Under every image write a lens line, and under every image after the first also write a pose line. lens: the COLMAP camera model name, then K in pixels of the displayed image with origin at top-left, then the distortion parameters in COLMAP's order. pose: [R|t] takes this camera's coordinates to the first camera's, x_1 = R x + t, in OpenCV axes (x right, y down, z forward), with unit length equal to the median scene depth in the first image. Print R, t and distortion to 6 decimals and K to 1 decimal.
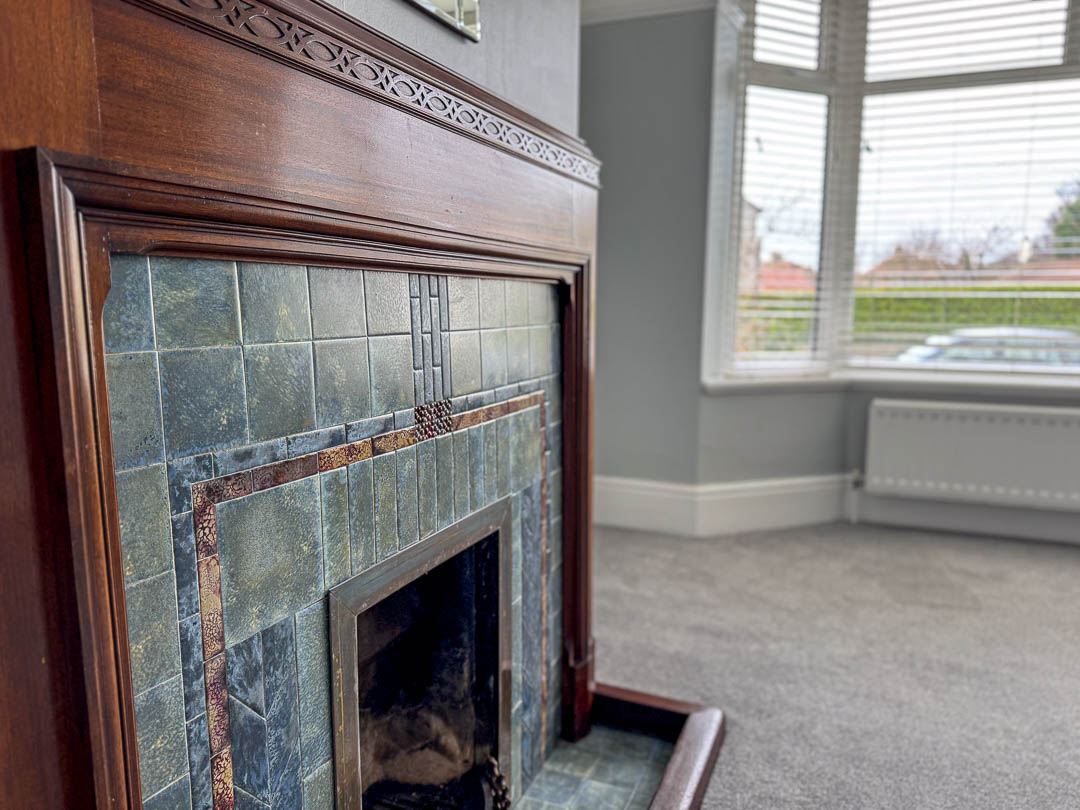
lens RADIAL K [[790.3, 0, 542.7], [0, 790.3, 410.9], [0, 0, 1]] dist [0.067466, -0.089105]
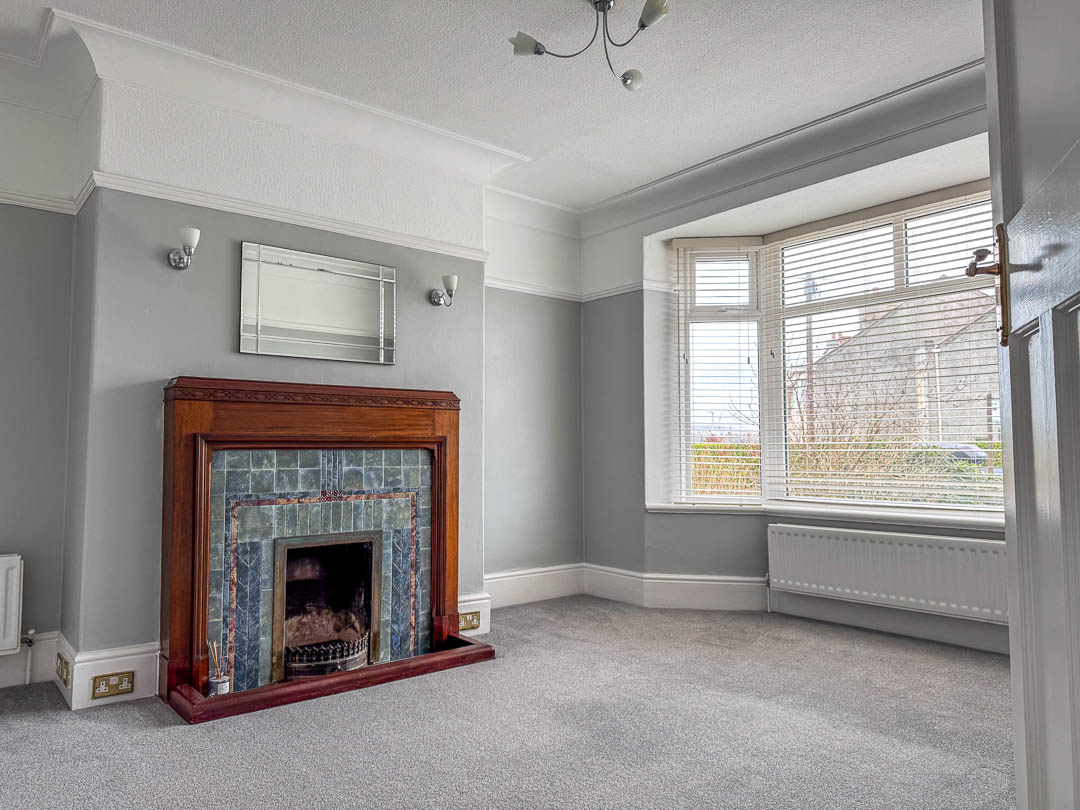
lens RADIAL K [[790.3, 0, 539.1], [0, 790.3, 401.6], [0, 0, 1]] dist [0.067466, -0.089105]
pose [[0.882131, -0.032209, -0.469901, 2.578356], [-0.061164, 0.981378, -0.182088, 0.207399], [0.467016, 0.189366, 0.863734, -1.730109]]
